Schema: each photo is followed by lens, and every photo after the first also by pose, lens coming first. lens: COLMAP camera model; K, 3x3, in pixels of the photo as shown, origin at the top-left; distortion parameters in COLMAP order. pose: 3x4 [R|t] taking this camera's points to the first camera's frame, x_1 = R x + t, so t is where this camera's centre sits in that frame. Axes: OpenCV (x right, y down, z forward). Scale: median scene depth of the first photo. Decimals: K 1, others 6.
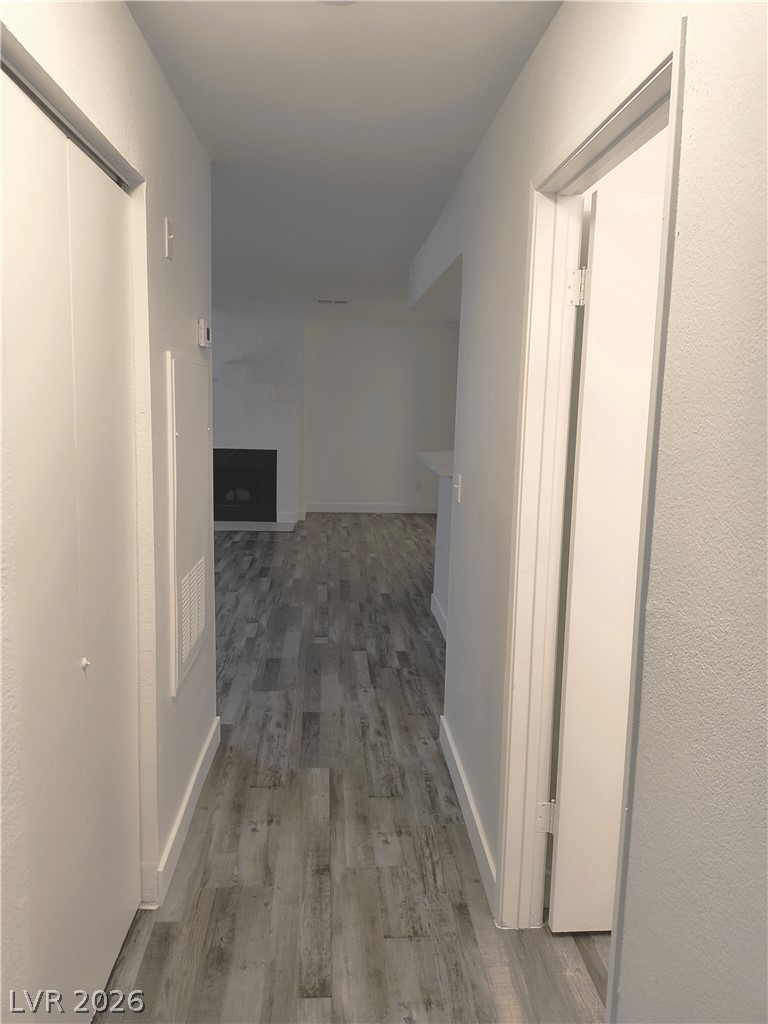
lens RADIAL K [[747.3, 0, 385.8], [0, 747.3, 511.5], [0, 0, 1]] dist [0.029948, -0.044154]
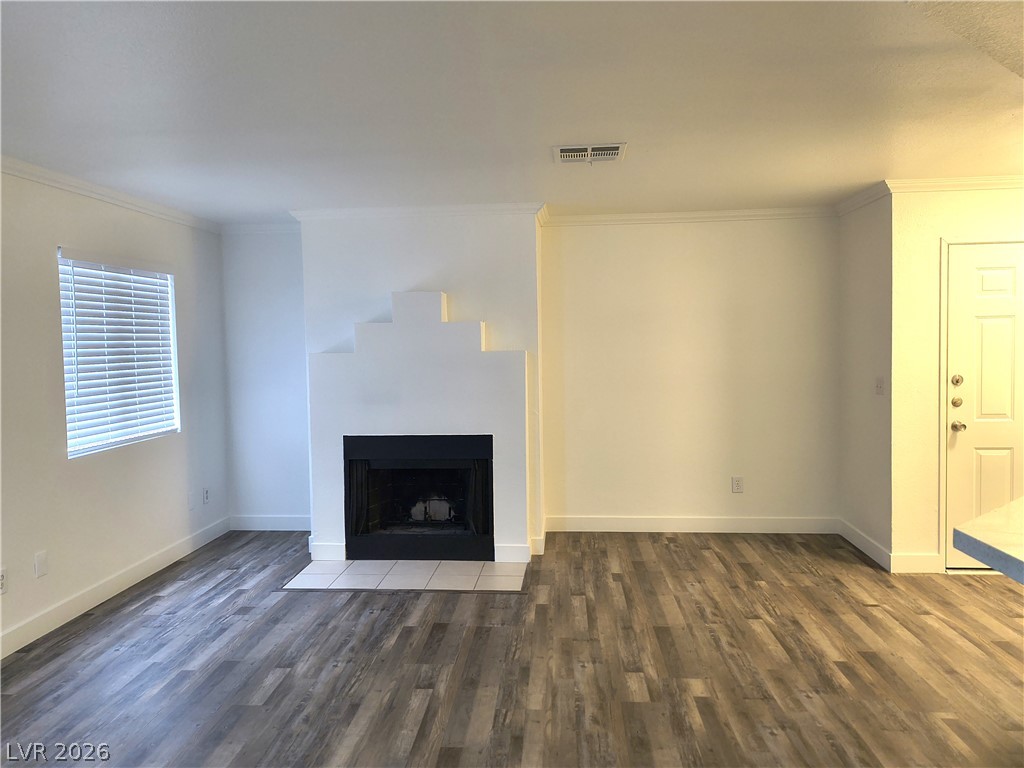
lens RADIAL K [[747.3, 0, 514.1], [0, 747.3, 383.4], [0, 0, 1]] dist [0.029948, -0.044154]
pose [[0.988581, -0.036050, -0.146316, -0.045064], [0.021982, 0.995076, -0.096650, -0.067916], [0.149080, 0.092330, 0.984505, 0.447616]]
